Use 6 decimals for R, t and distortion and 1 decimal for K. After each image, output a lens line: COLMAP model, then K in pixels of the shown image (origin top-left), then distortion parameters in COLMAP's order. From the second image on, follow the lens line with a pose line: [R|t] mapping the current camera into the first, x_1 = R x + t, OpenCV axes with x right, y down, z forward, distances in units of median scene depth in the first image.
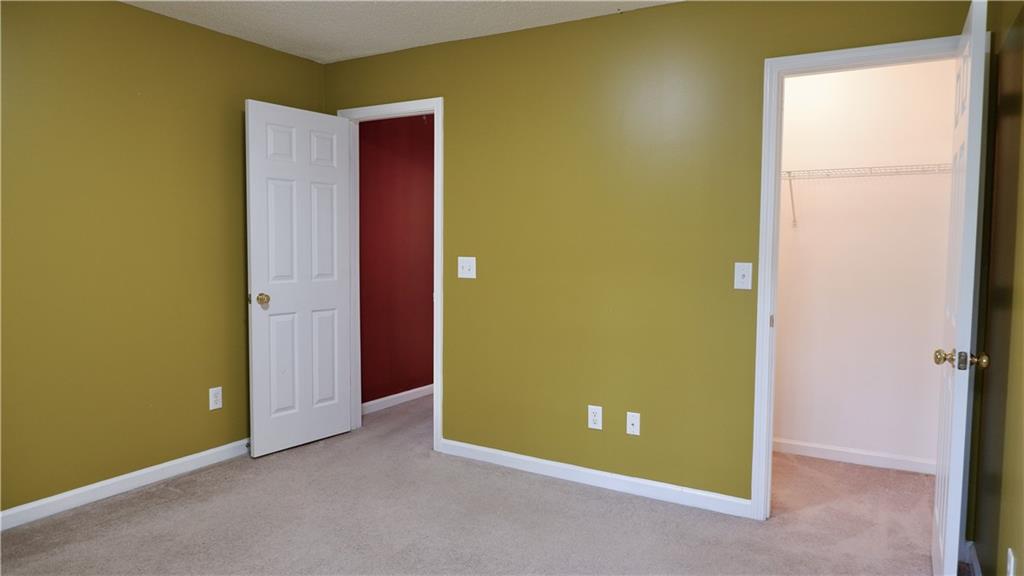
lens RADIAL K [[667.9, 0, 511.7], [0, 667.9, 282.6], [0, 0, 1]] dist [-0.010082, 0.005221]
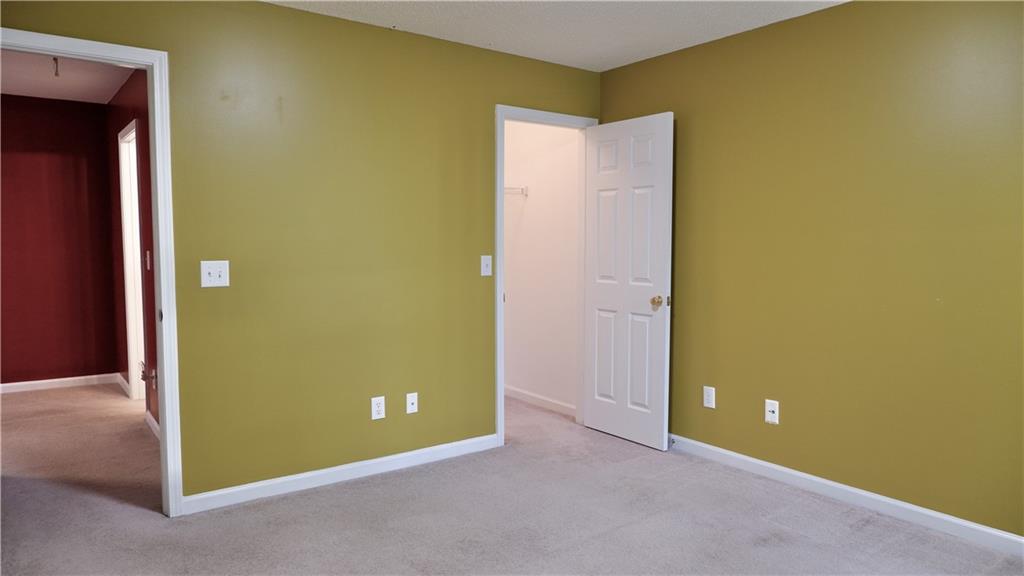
lens RADIAL K [[667.9, 0, 512.3], [0, 667.9, 287.9], [0, 0, 1]] dist [-0.010082, 0.005221]
pose [[0.392211, -0.073389, 0.916943, -0.774329], [0.059813, 0.996738, 0.054191, -0.032005], [-0.917929, 0.033591, 0.395321, 0.404602]]
